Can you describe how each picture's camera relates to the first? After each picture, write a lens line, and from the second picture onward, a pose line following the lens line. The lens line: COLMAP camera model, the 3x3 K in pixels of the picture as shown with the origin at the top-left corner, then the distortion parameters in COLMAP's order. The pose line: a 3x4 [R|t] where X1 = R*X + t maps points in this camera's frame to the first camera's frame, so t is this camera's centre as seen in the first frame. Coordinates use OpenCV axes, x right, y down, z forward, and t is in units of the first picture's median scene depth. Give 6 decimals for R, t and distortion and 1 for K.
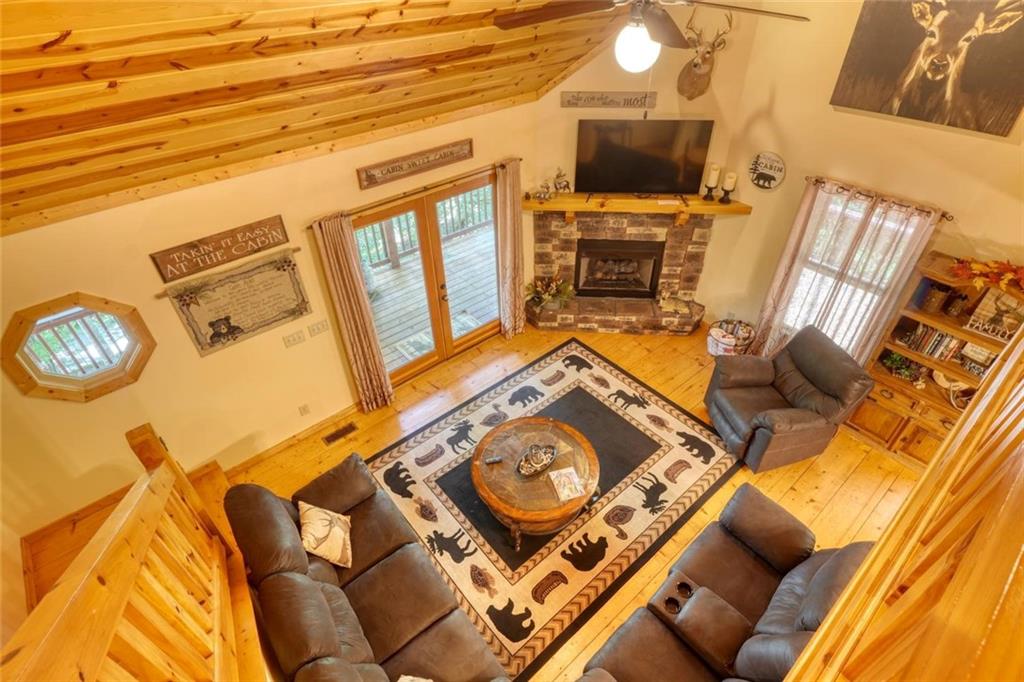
lens RADIAL K [[513.5, 0, 511.1], [0, 513.5, 339.7], [0, 0, 1]] dist [-0.006363, 0.000669]
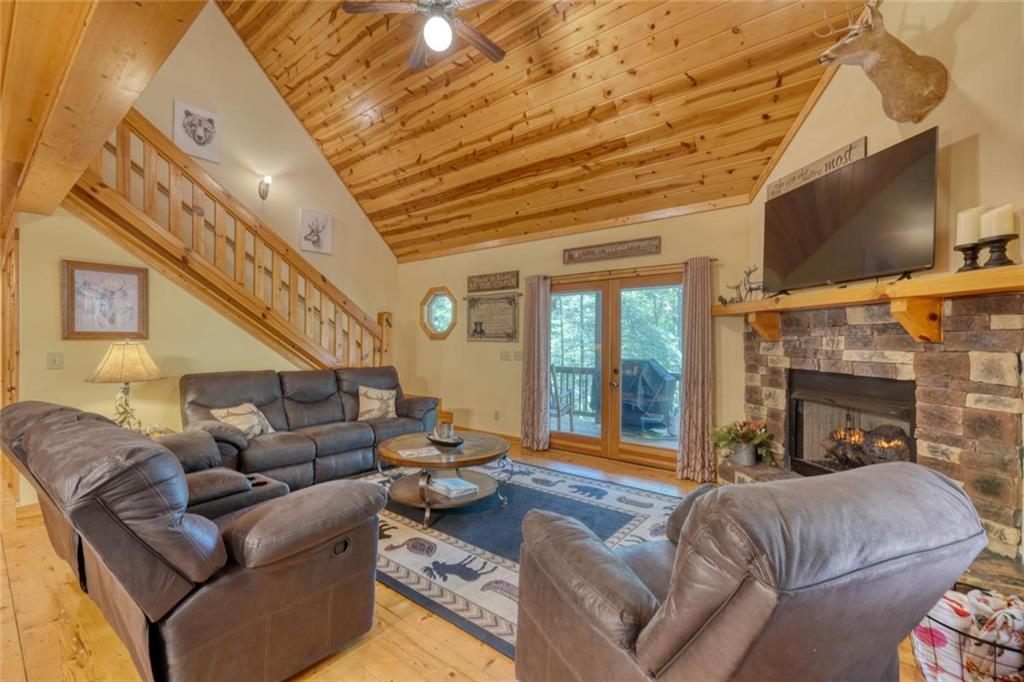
lens RADIAL K [[434.7, 0, 510.0], [0, 434.7, 339.6], [0, 0, 1]] dist [-0.004017, 0.002502]
pose [[0.195871, 0.018308, -0.980459, 0.819468], [-0.622994, 0.774454, -0.109998, 0.092623], [0.757306, 0.632365, 0.163099, 0.769508]]
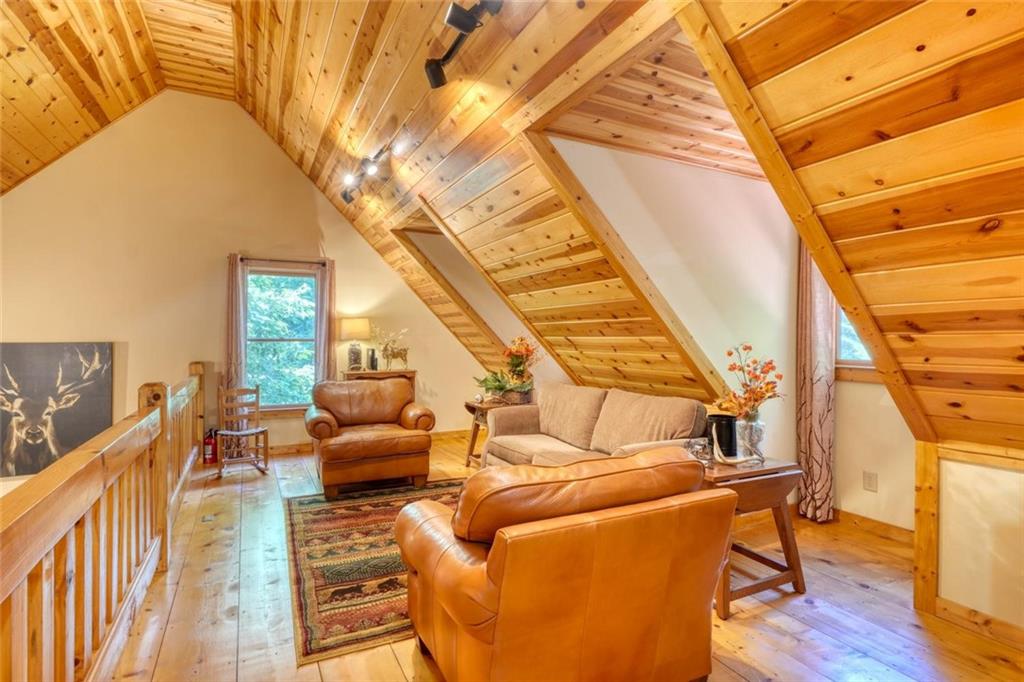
lens RADIAL K [[513.5, 0, 514.3], [0, 513.5, 338.2], [0, 0, 1]] dist [-0.006363, 0.000669]
pose [[0.222552, 0.023543, 0.974636, -0.114604], [0.607552, 0.778501, -0.157536, 0.164752], [-0.762464, 0.627202, 0.158953, -0.211845]]
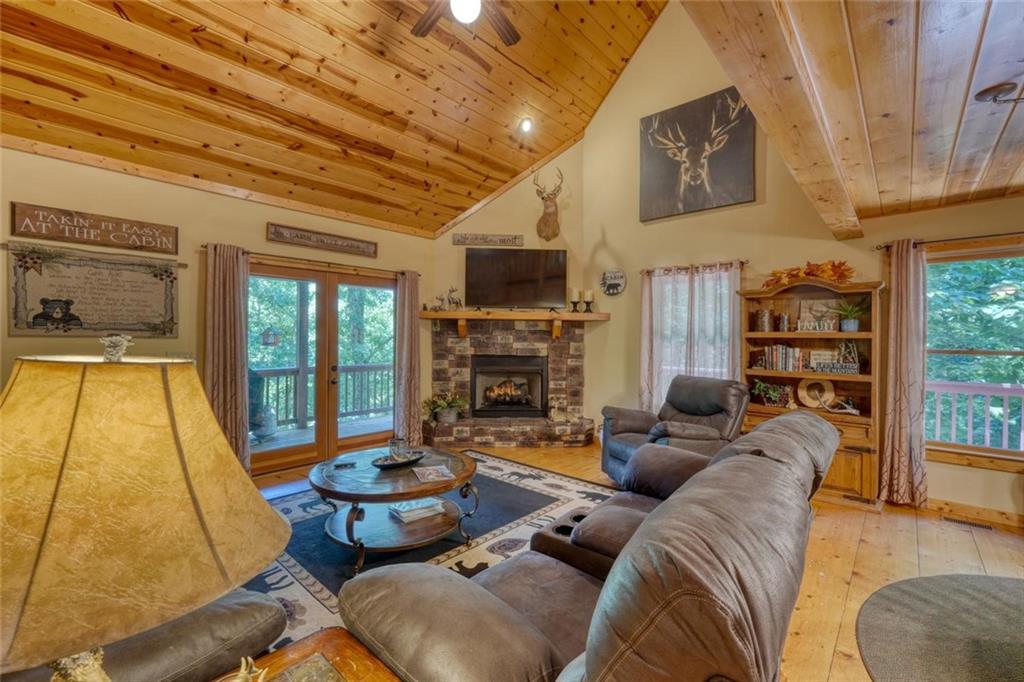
lens RADIAL K [[434.7, 0, 512.8], [0, 434.7, 339.5], [0, 0, 1]] dist [-0.004017, 0.002502]
pose [[0.990748, 0.028643, 0.132655, 0.120074], [0.060511, 0.781695, -0.620718, 0.481547], [-0.121475, 0.623003, 0.772730, 0.303235]]
